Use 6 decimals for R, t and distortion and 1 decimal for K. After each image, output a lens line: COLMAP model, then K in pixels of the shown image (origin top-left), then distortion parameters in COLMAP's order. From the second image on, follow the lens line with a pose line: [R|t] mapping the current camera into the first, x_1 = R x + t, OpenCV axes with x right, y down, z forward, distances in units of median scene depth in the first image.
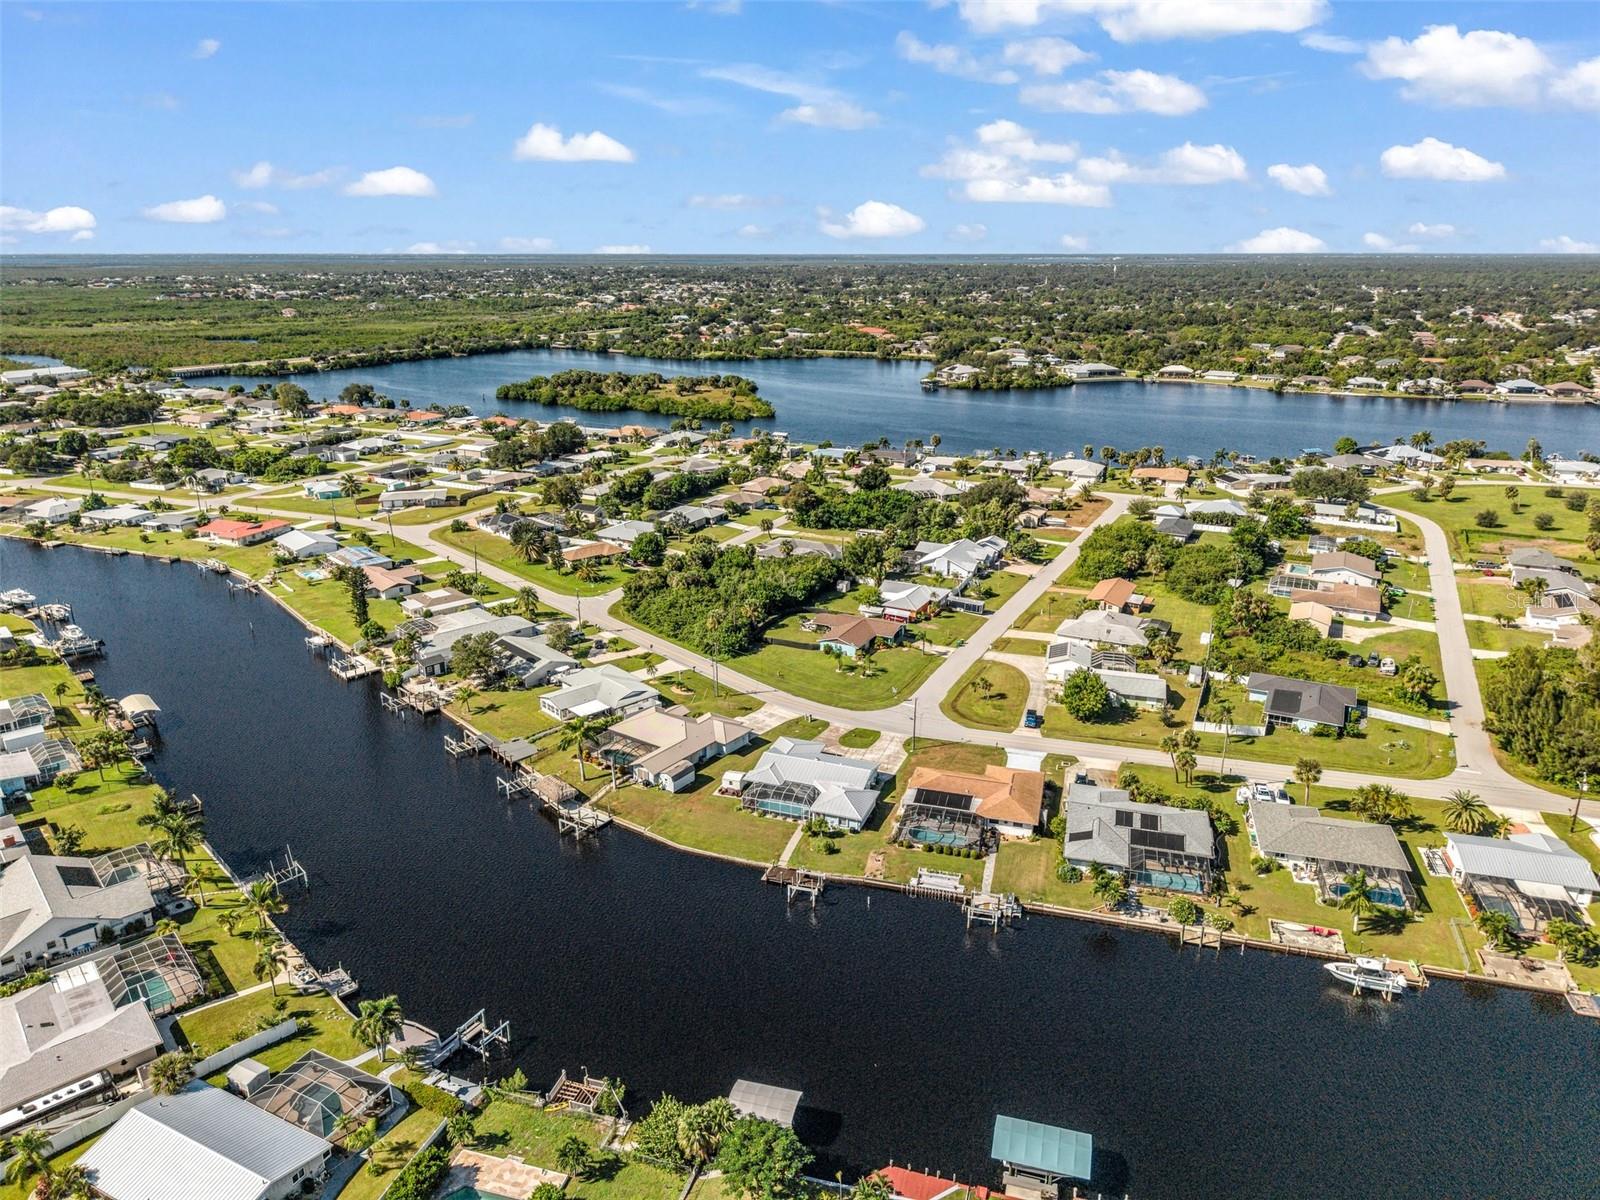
lens RADIAL K [[1062.8, 0, 800.0], [0, 1062.8, 600.0], [0, 0, 1]] dist [0.066178, -0.090736]
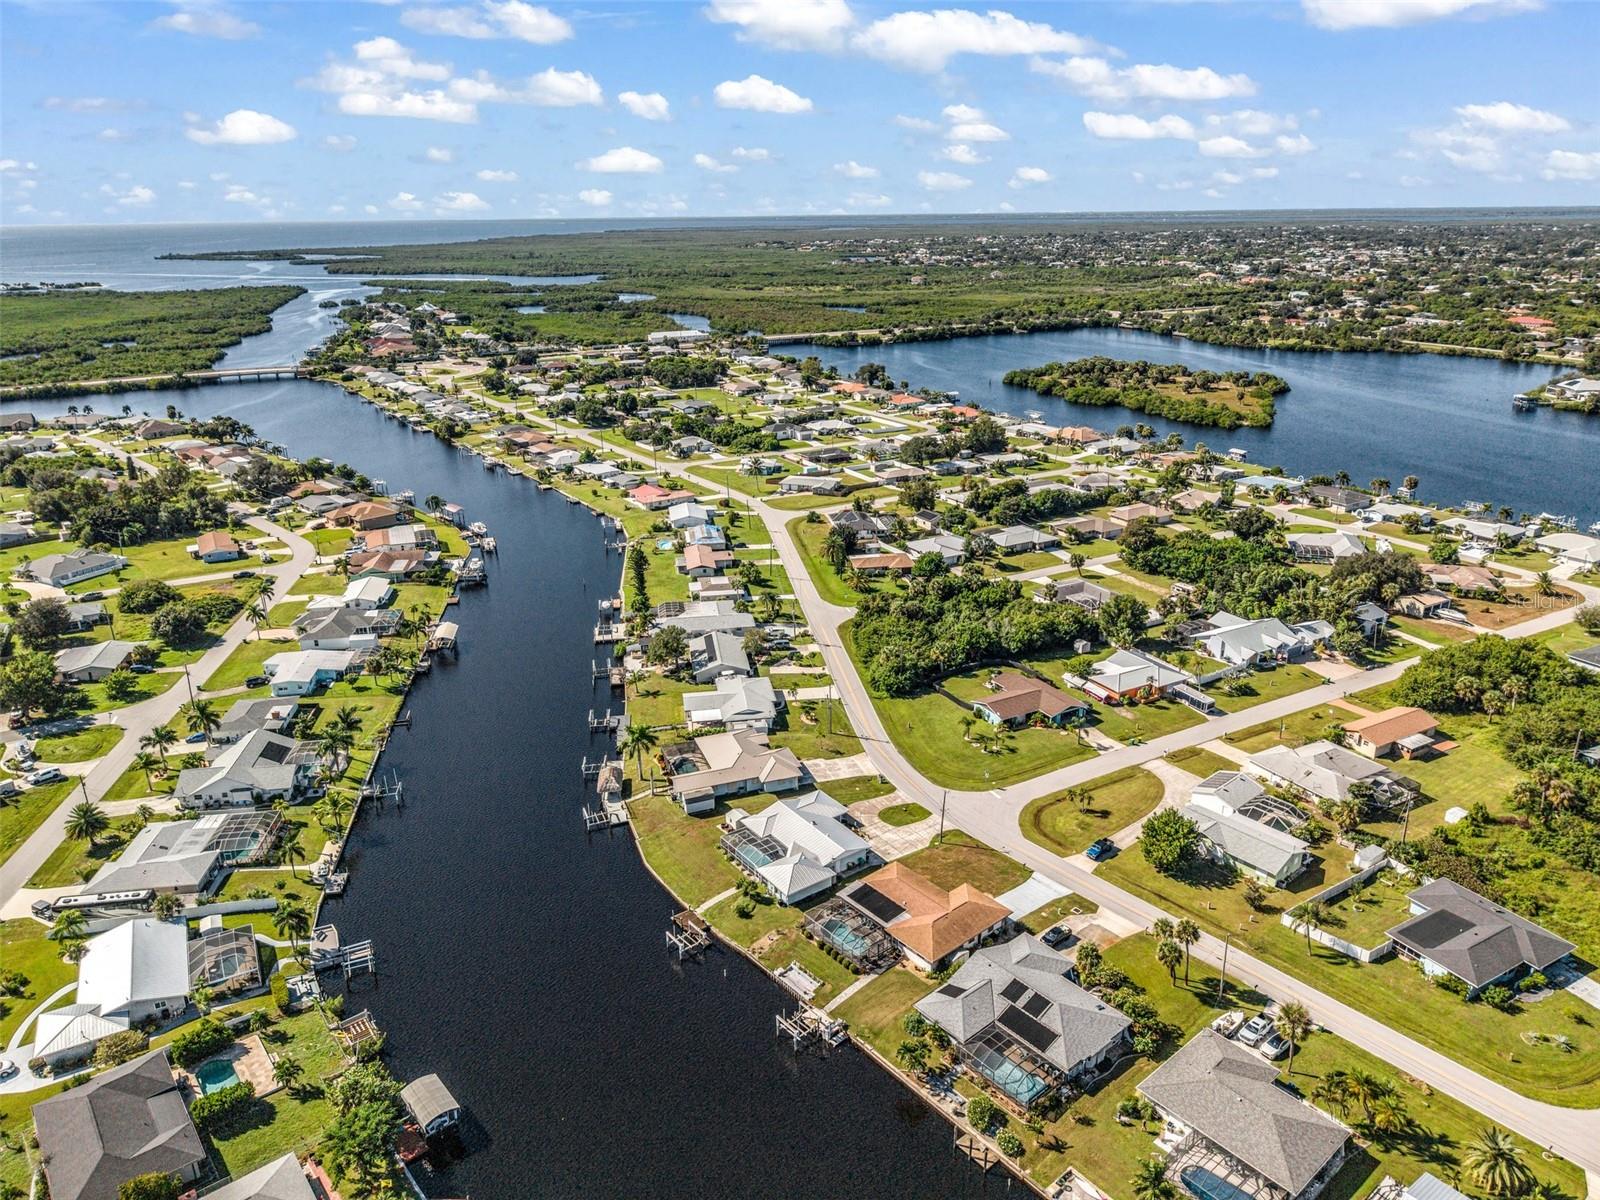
lens RADIAL K [[1067.1, 0, 800.0], [0, 1067.1, 600.0], [0, 0, 1]] dist [0.037452, -0.038898]
pose [[0.828393, 0.182270, -0.529663, 0.381964], [-0.163258, 0.983088, 0.082970, -0.106081], [0.535828, 0.017740, 0.844141, 0.103389]]
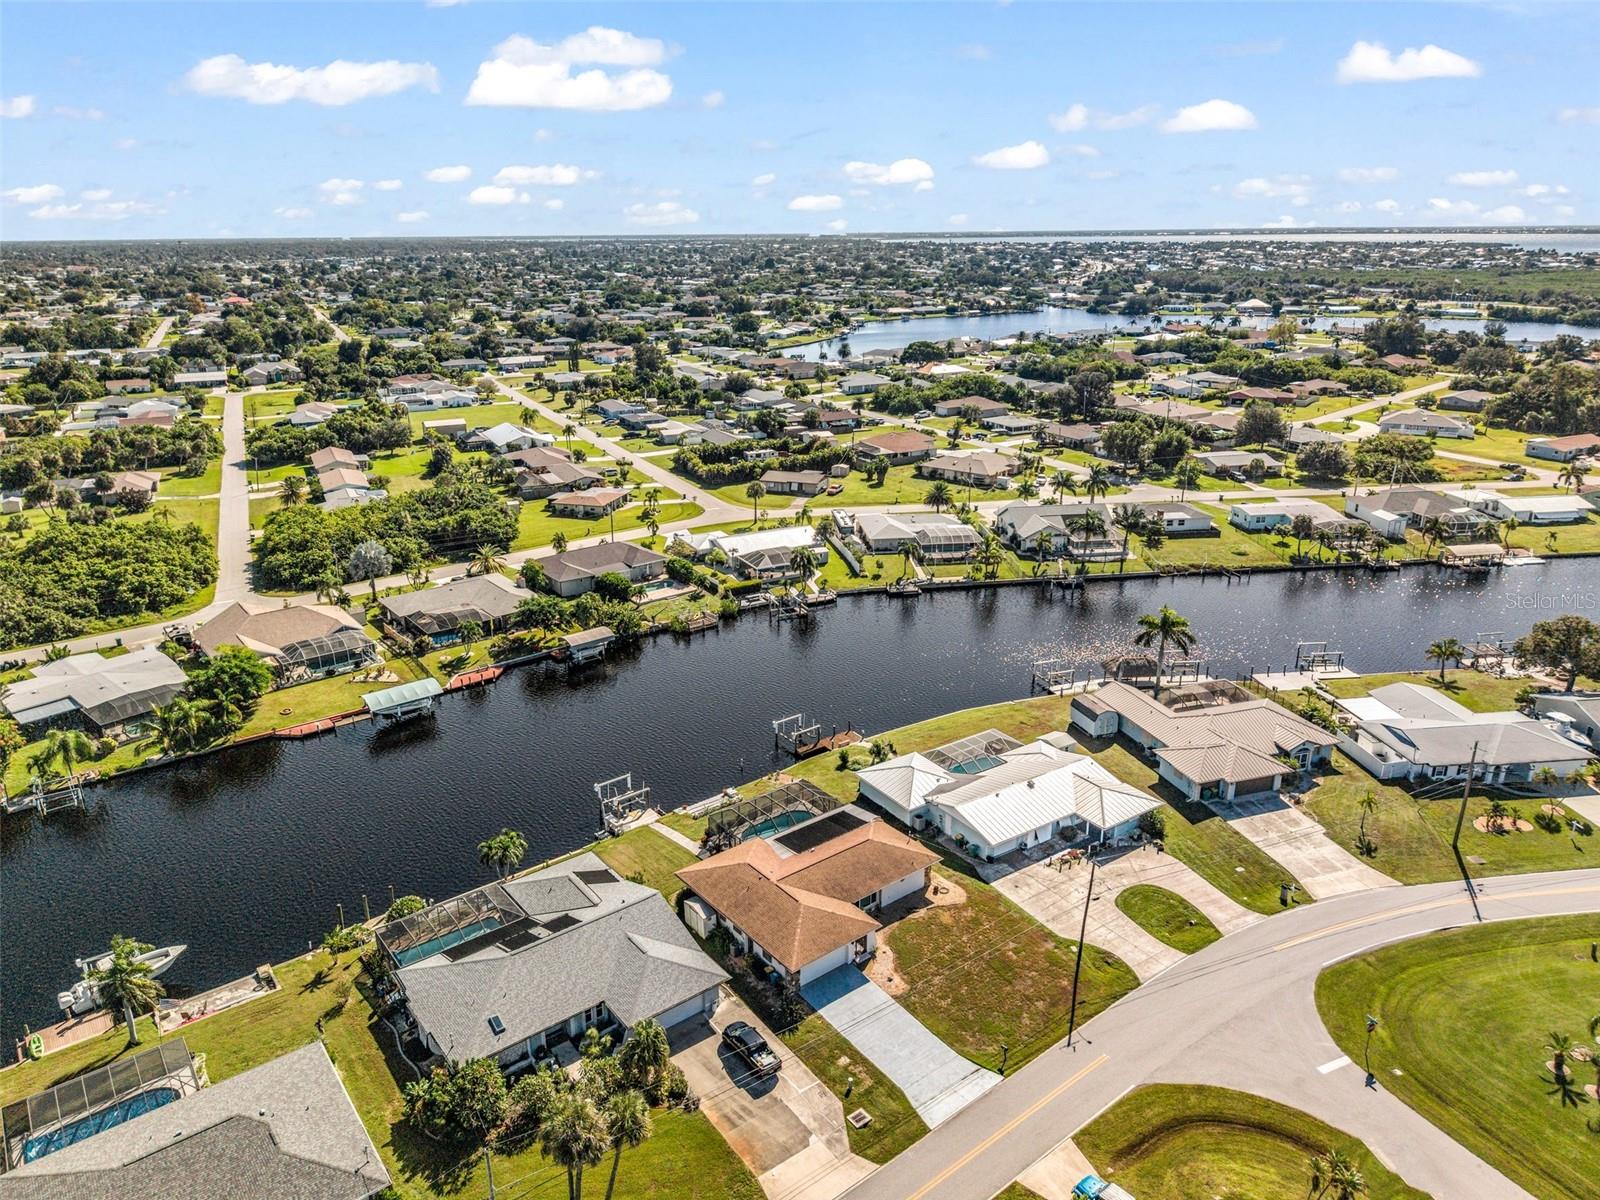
lens RADIAL K [[1062.8, 0, 800.0], [0, 1062.8, 600.0], [0, 0, 1]] dist [0.066178, -0.090736]
pose [[-0.587096, 0.269304, -0.763409, 0.408743], [-0.242984, 0.840934, 0.483518, -0.156204], [0.772190, 0.469367, -0.428273, 0.844990]]
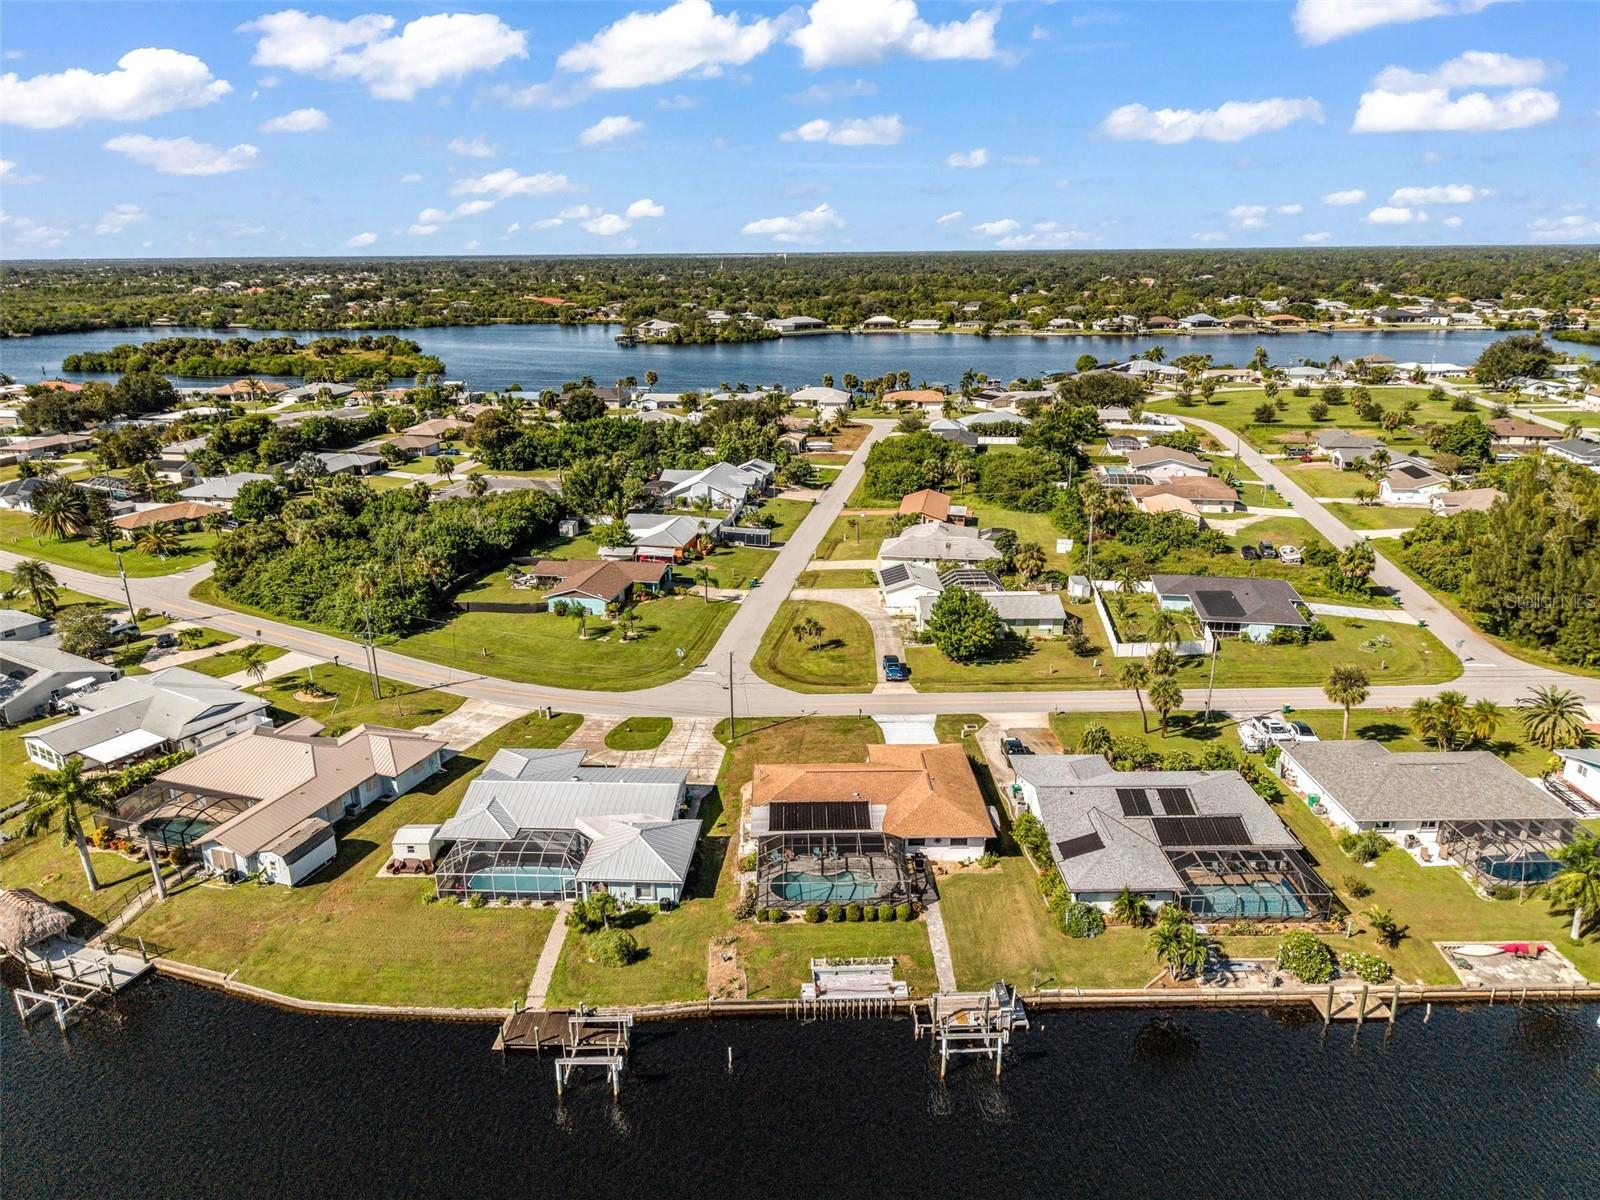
lens RADIAL K [[1062.8, 0, 800.0], [0, 1062.8, 600.0], [0, 0, 1]] dist [0.066178, -0.090736]
pose [[0.957141, -0.098423, 0.272385, -0.010563], [0.098749, 0.995033, 0.012545, 0.047644], [-0.272267, 0.014890, 0.962107, 0.332657]]
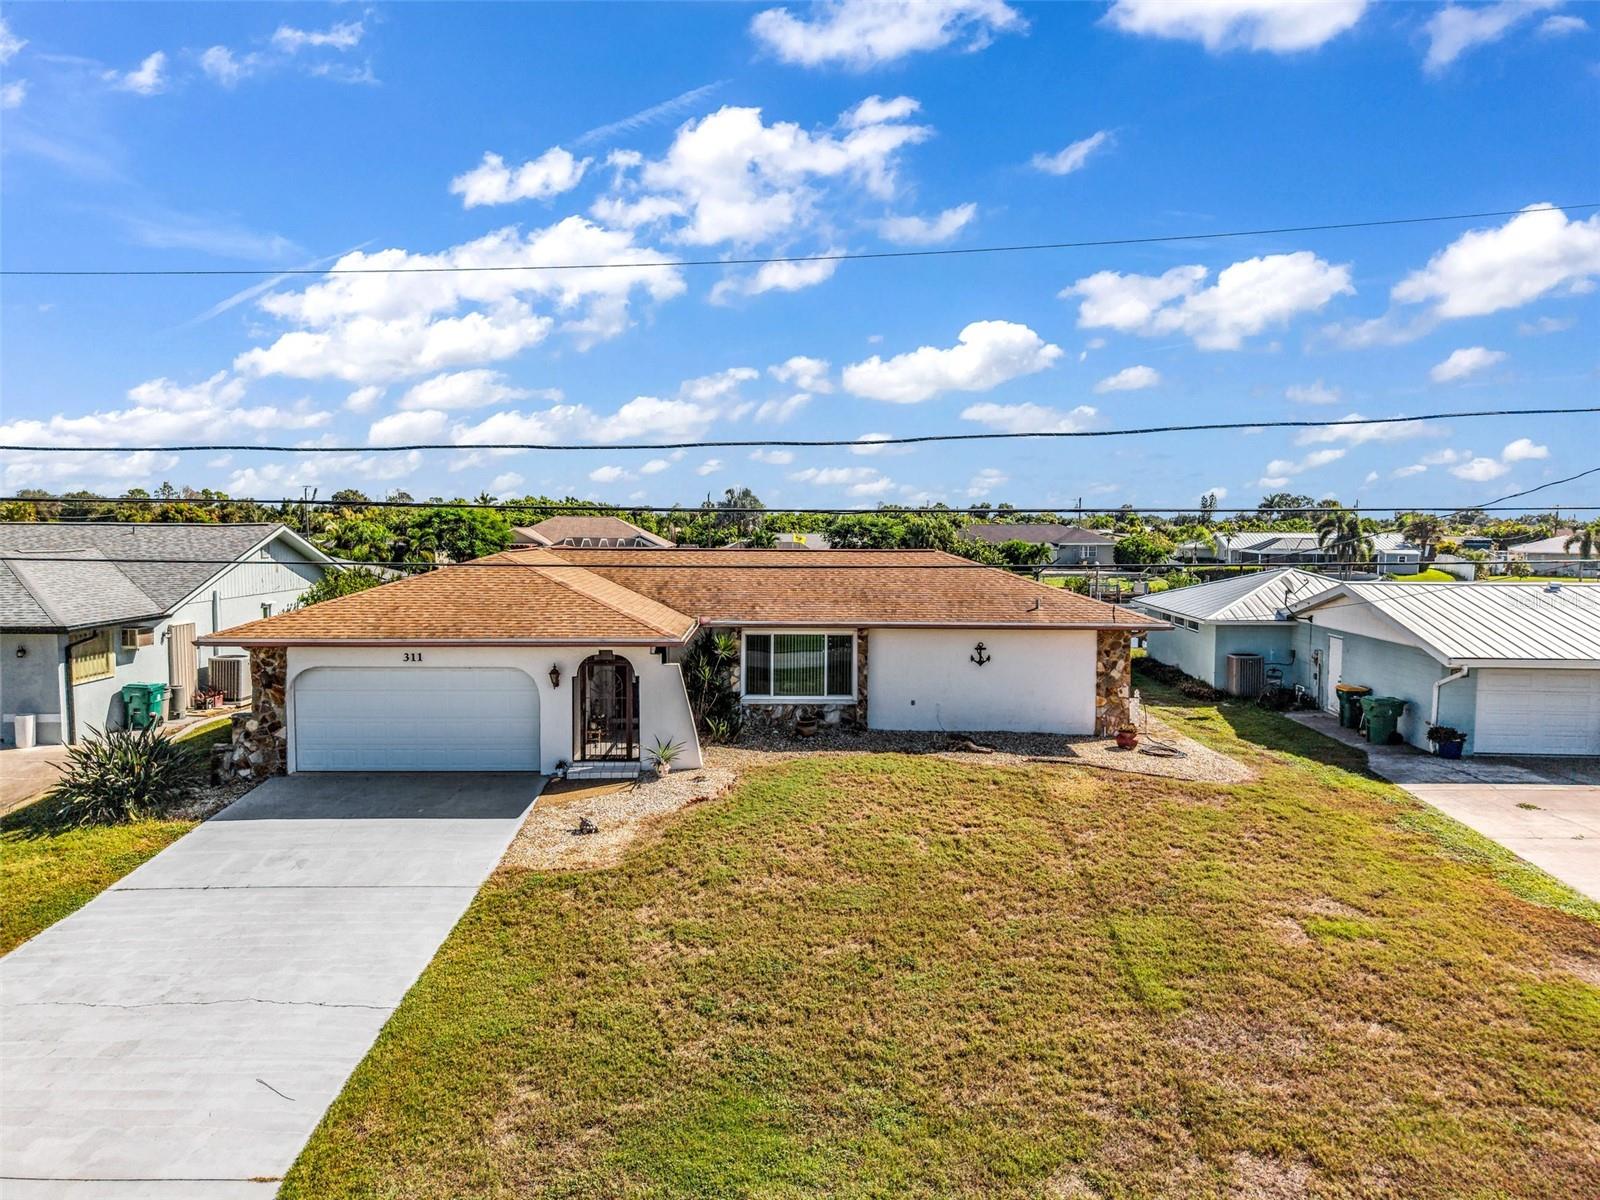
lens RADIAL K [[1070.5, 0, 800.0], [0, 1070.5, 600.0], [0, 0, 1]] dist [0.028615, -0.028760]
pose [[-0.955695, 0.016822, -0.293878, 0.149891], [-0.096771, 0.924918, 0.367644, 0.080405], [0.277997, 0.379794, -0.882312, 0.839605]]
